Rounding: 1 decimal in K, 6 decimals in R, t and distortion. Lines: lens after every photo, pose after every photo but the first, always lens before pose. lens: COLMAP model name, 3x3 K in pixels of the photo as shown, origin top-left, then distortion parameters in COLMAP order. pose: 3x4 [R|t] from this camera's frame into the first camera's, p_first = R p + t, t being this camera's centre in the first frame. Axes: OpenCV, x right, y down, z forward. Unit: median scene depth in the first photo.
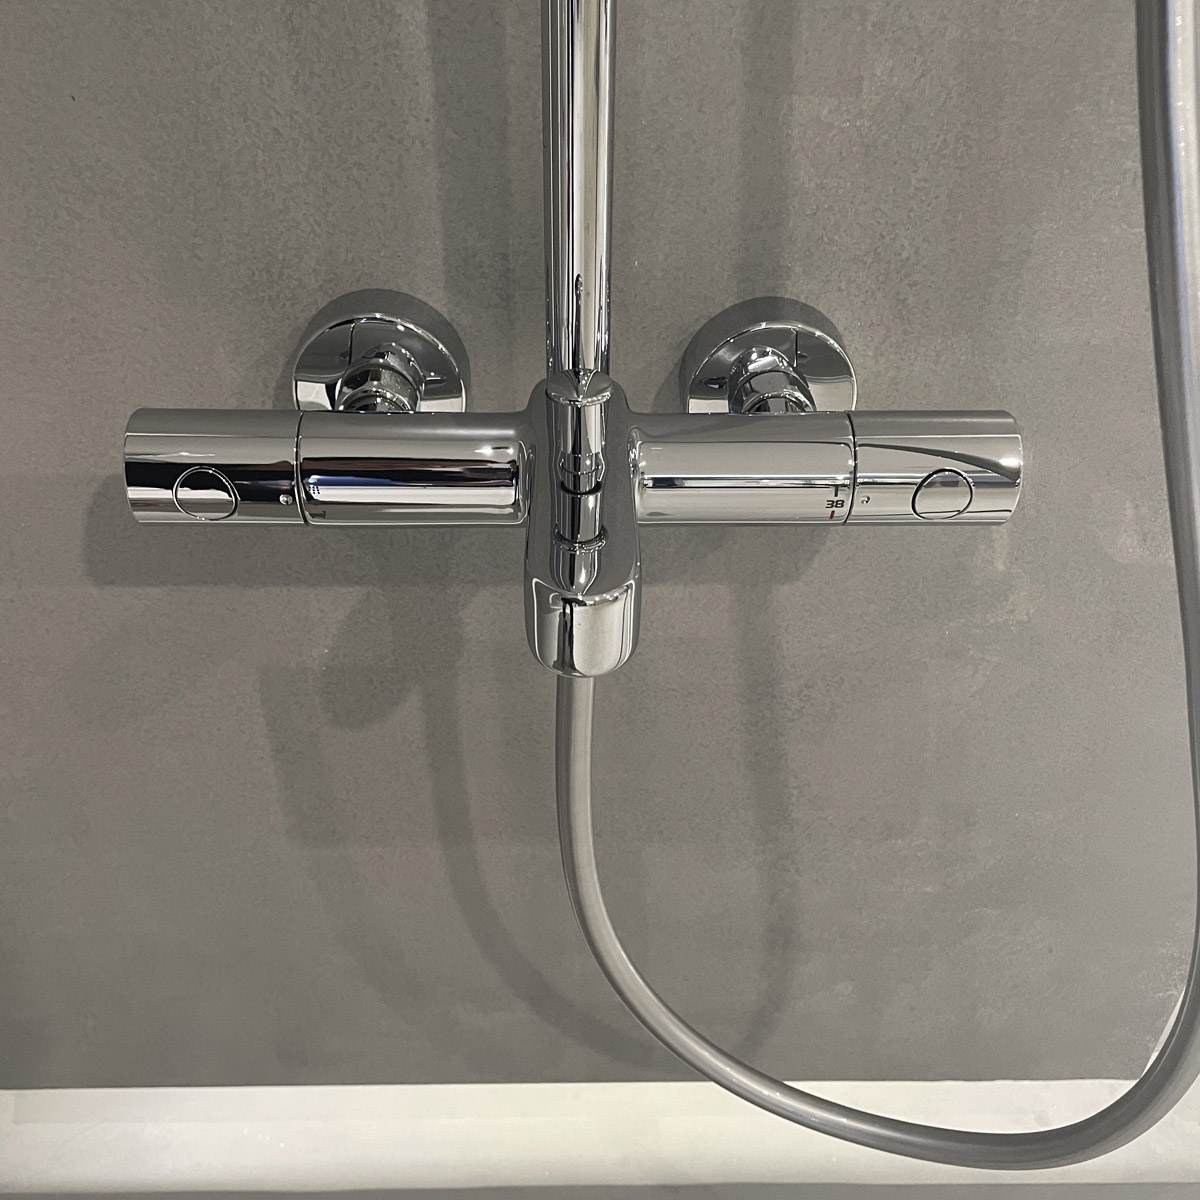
lens RADIAL K [[1206.2, 0, 600.0], [0, 1206.2, 600.0], [0, 0, 1]] dist [0.080594, -0.103810]
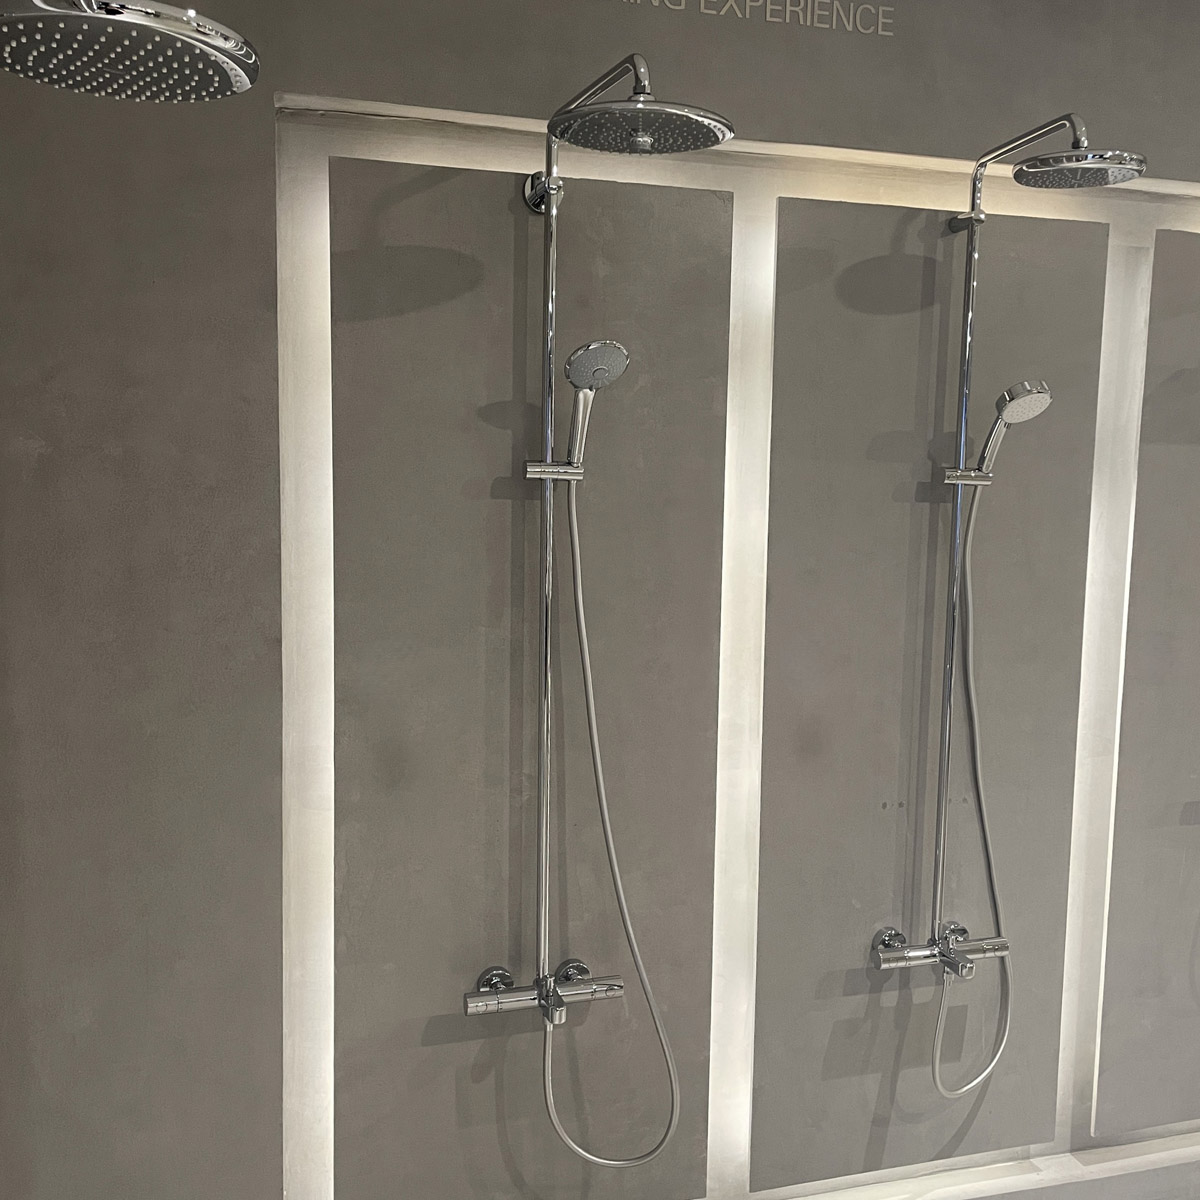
lens RADIAL K [[1243.3, 0, 600.0], [0, 1243.3, 600.0], [0, 0, 1]] dist [-0.009468, -0.014917]
pose [[0.962569, -0.035086, 0.268755, -1.112272], [0.164448, 0.863816, -0.476213, 0.962440], [-0.215446, 0.502584, 0.837253, -4.196340]]
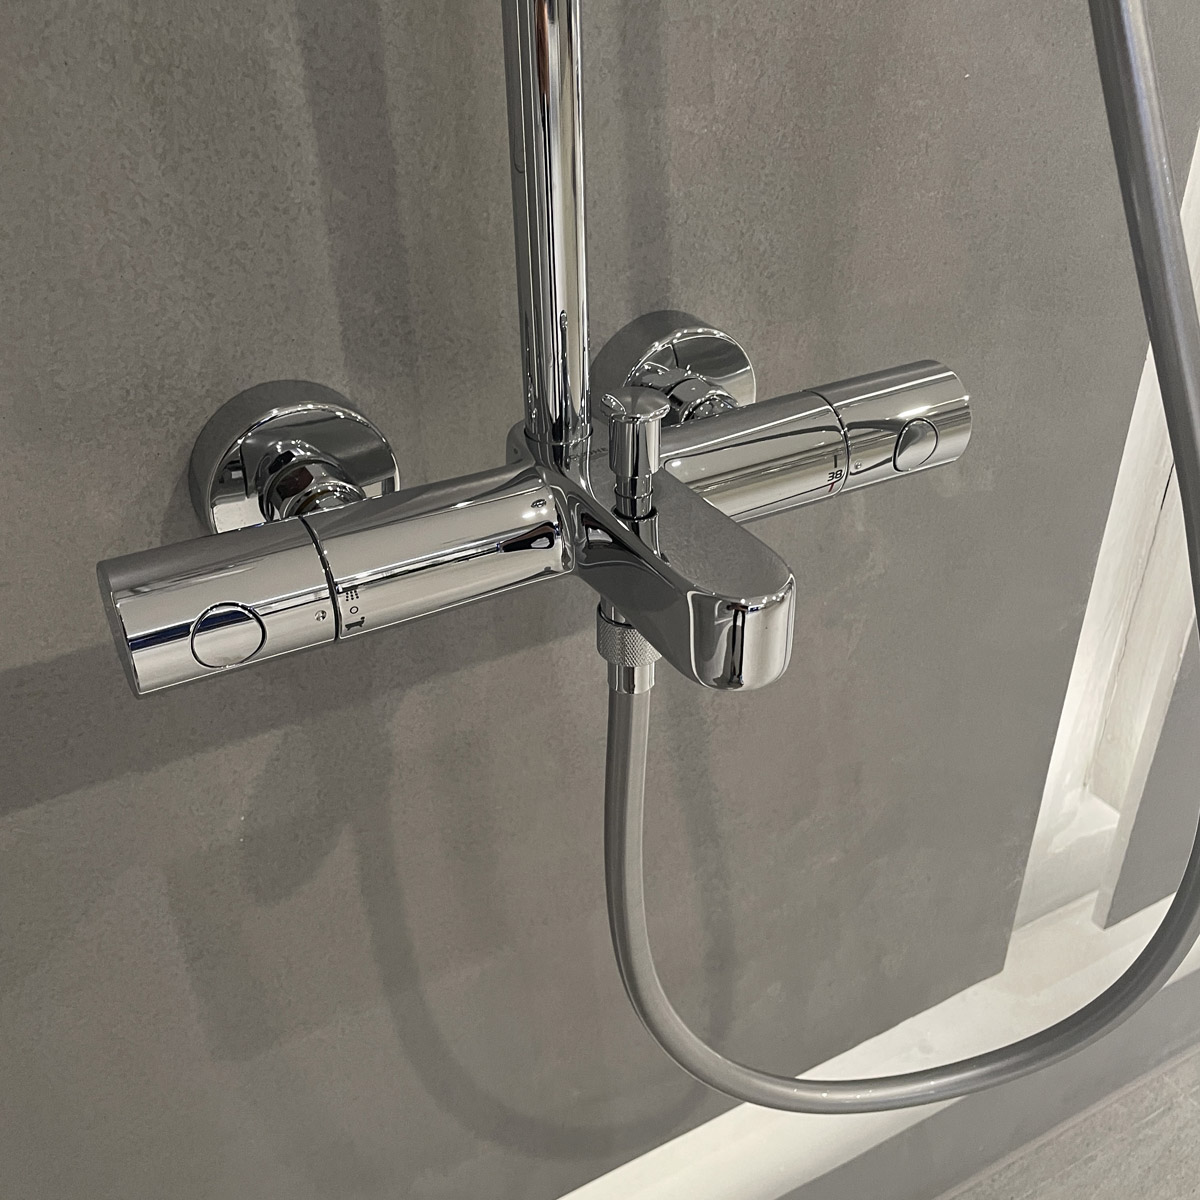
lens RADIAL K [[1206.2, 0, 600.0], [0, 1206.2, 600.0], [0, 0, 1]] dist [0.080594, -0.103810]
pose [[0.891516, -0.269037, 0.364442, -0.347557], [0.297568, 0.954415, -0.023361, -0.012709], [-0.341544, 0.129274, 0.930933, 0.117991]]
